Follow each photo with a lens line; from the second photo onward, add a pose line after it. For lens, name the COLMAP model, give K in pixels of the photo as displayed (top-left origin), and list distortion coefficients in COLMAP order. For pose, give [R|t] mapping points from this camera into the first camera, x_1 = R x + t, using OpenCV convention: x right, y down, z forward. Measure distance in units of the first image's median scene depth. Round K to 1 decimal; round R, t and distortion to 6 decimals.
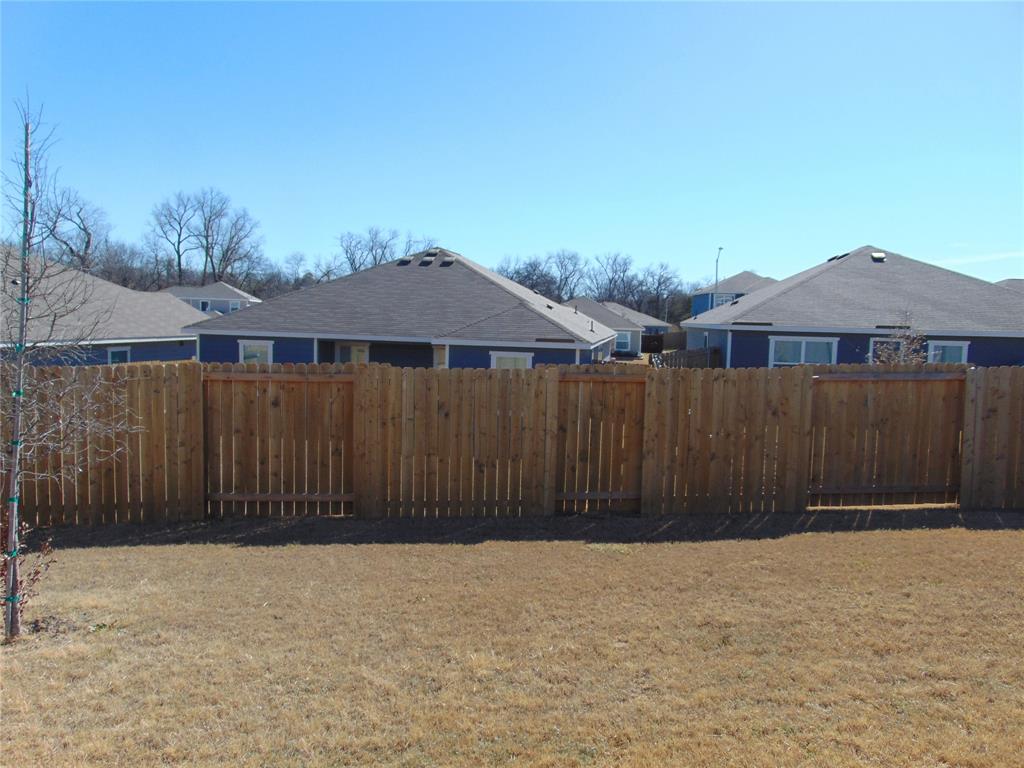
lens RADIAL K [[767.5, 0, 512.0], [0, 767.5, 384.0], [0, 0, 1]] dist [-0.038163, 0.084590]
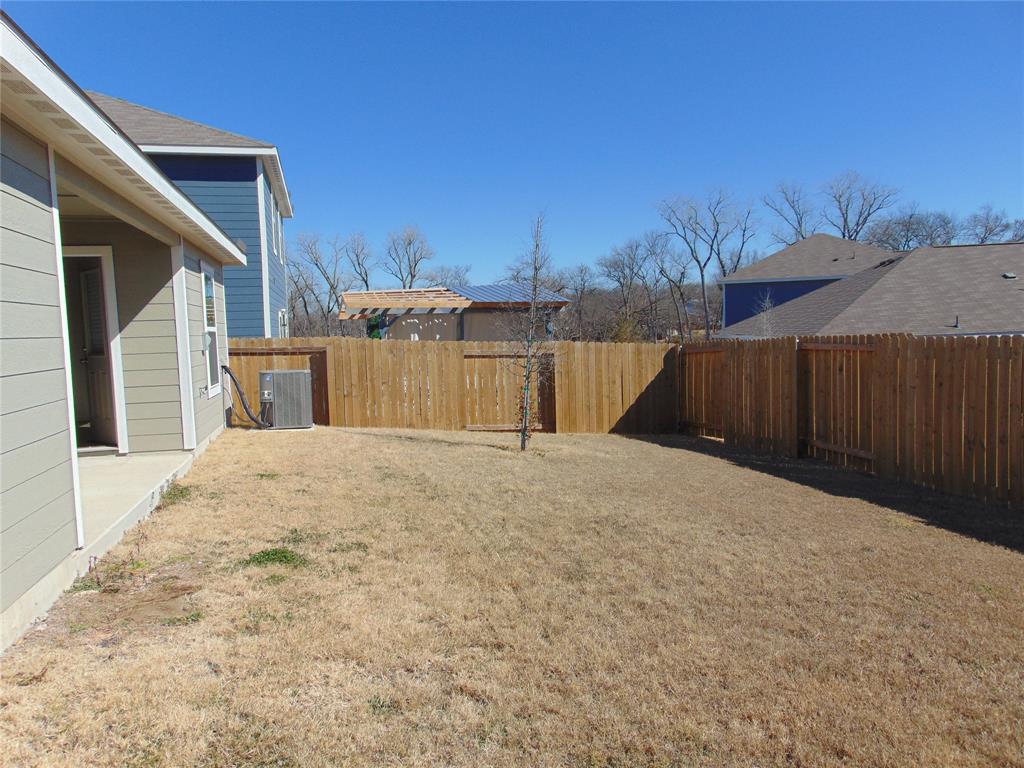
lens RADIAL K [[767.5, 0, 512.0], [0, 767.5, 384.0], [0, 0, 1]] dist [-0.038163, 0.084590]
pose [[0.102808, 0.034783, -0.994093, 0.806012], [-0.066819, 0.997372, 0.027988, 0.048623], [0.992454, 0.063547, 0.104862, 0.371250]]
